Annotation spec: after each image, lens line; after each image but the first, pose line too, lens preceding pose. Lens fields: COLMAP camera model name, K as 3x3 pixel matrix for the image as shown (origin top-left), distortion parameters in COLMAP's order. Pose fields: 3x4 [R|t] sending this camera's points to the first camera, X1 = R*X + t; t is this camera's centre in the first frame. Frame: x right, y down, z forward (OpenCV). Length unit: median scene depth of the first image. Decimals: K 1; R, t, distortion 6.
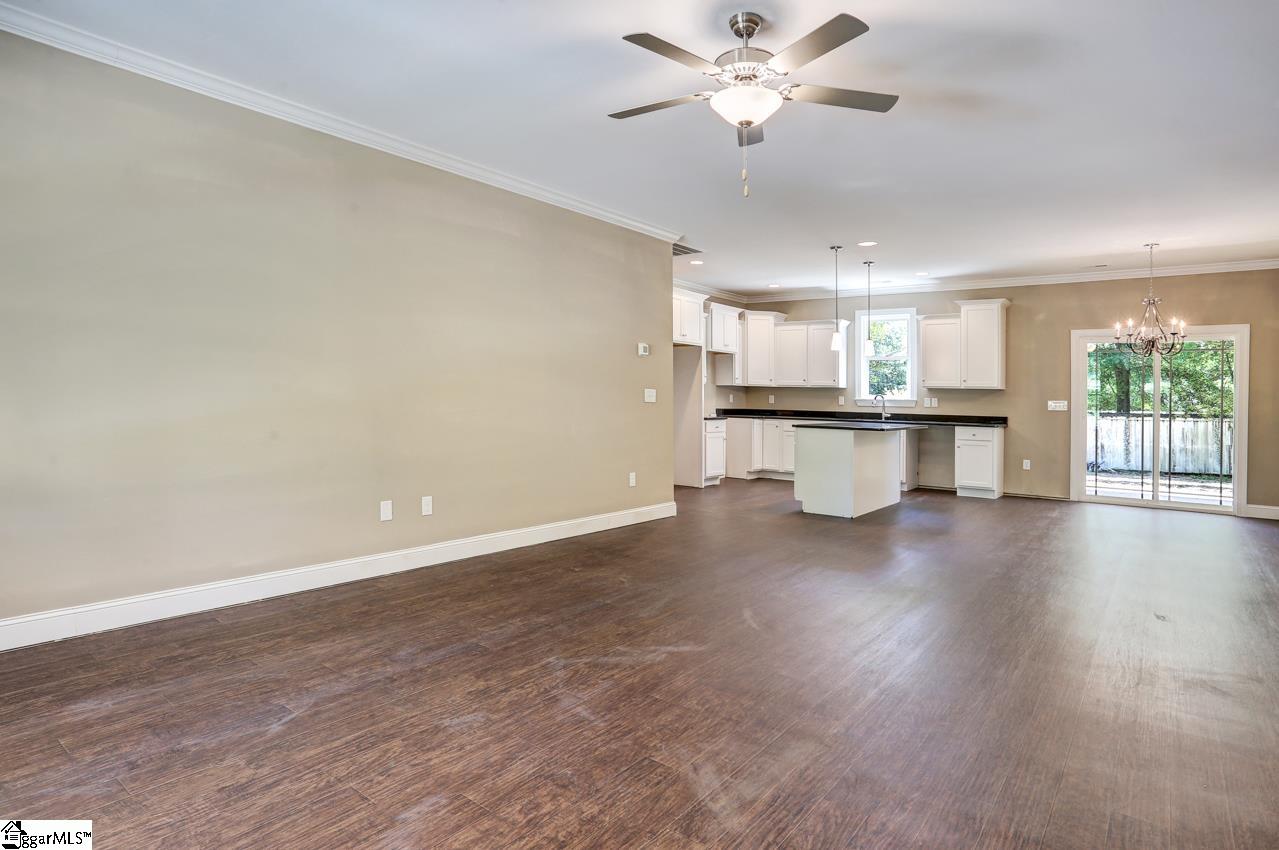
lens RADIAL K [[708.9, 0, 639.5], [0, 708.9, 425.0], [0, 0, 1]] dist [-0.081662, 0.043054]
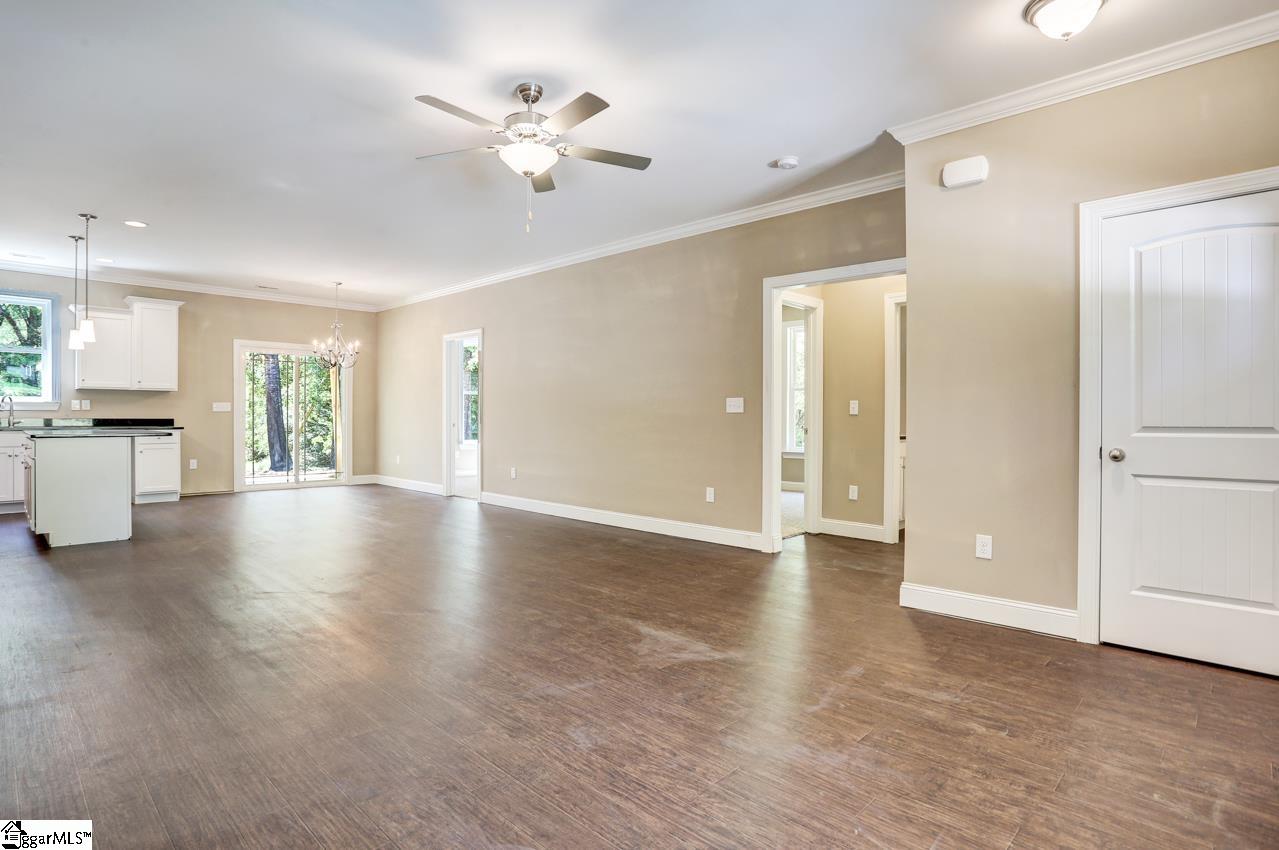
lens RADIAL K [[646.9, 0, 639.5], [0, 646.9, 425.0], [0, 0, 1]] dist [-0.053457, 0.029832]
pose [[0.109305, -0.035251, 0.993383, -1.056598], [0.034253, 0.998911, 0.031678, -0.029695], [-0.993418, 0.030563, 0.110394, 0.776385]]
